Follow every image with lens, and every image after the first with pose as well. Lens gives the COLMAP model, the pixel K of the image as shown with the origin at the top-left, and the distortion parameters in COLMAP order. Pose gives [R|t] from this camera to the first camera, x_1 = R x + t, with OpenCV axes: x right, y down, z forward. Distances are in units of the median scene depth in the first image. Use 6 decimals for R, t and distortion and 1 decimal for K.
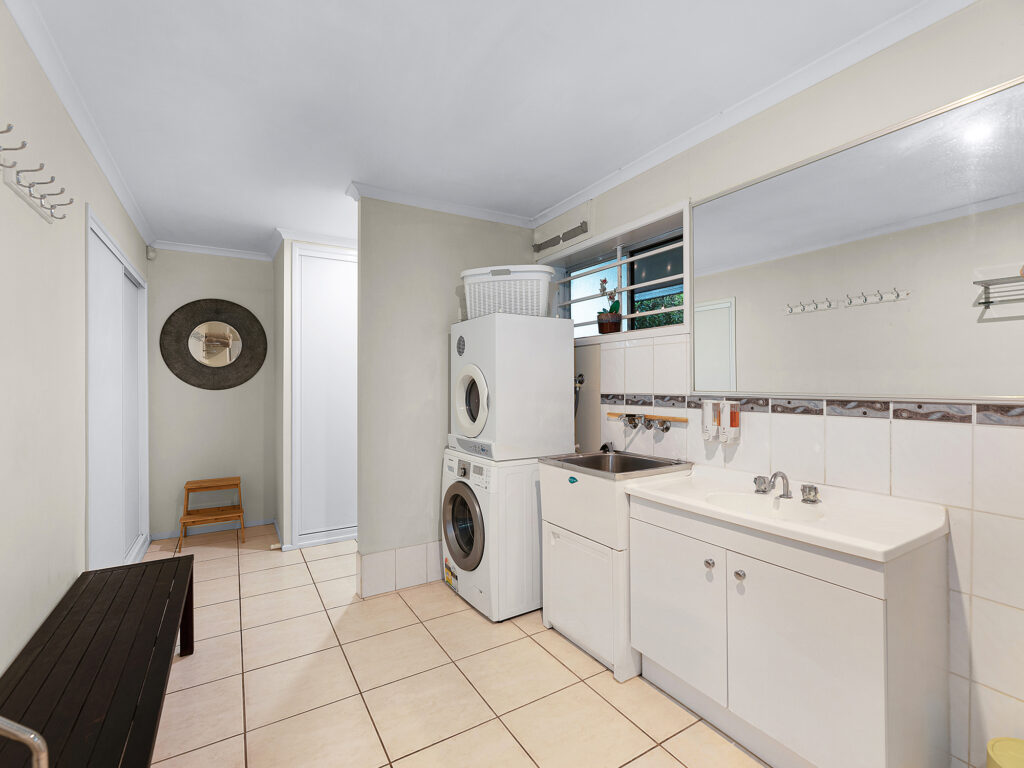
lens RADIAL K [[470.7, 0, 515.5], [0, 470.7, 379.9], [0, 0, 1]] dist [-0.000459, 0.000208]
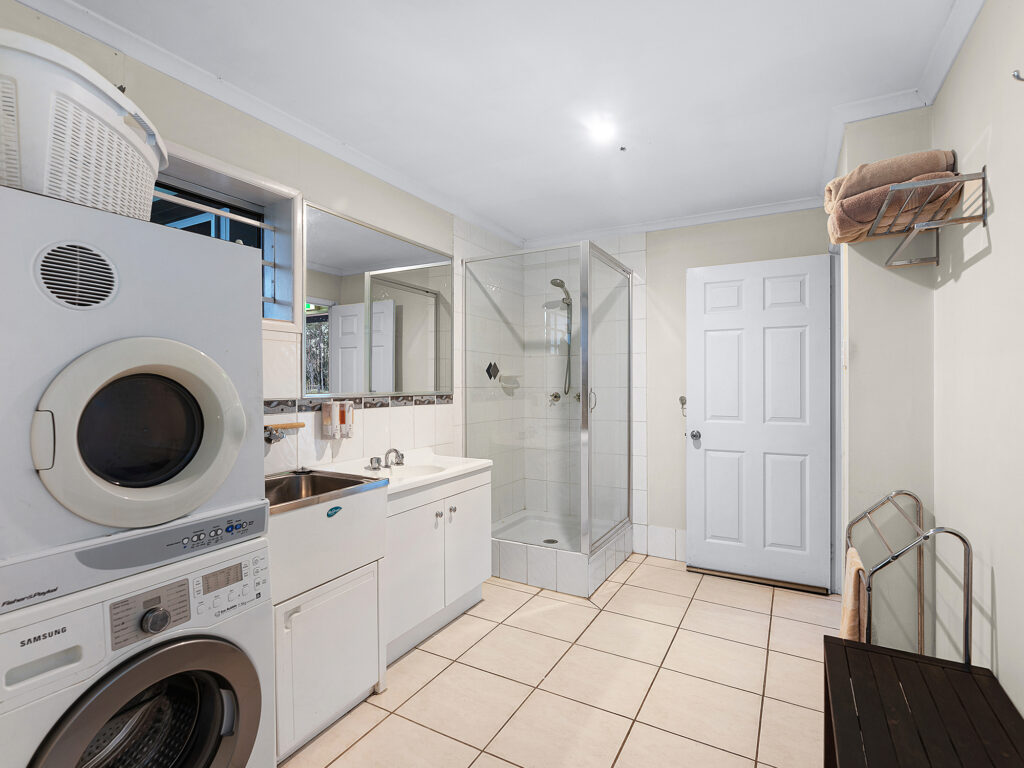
lens RADIAL K [[470.7, 0, 514.9], [0, 470.7, 388.0], [0, 0, 1]] dist [-0.000459, 0.000208]
pose [[-0.470185, -0.001623, 0.882567, -0.723108], [0.000156, 0.999998, 0.001922, 0.010303], [-0.882568, 0.001041, -0.470184, 1.145217]]
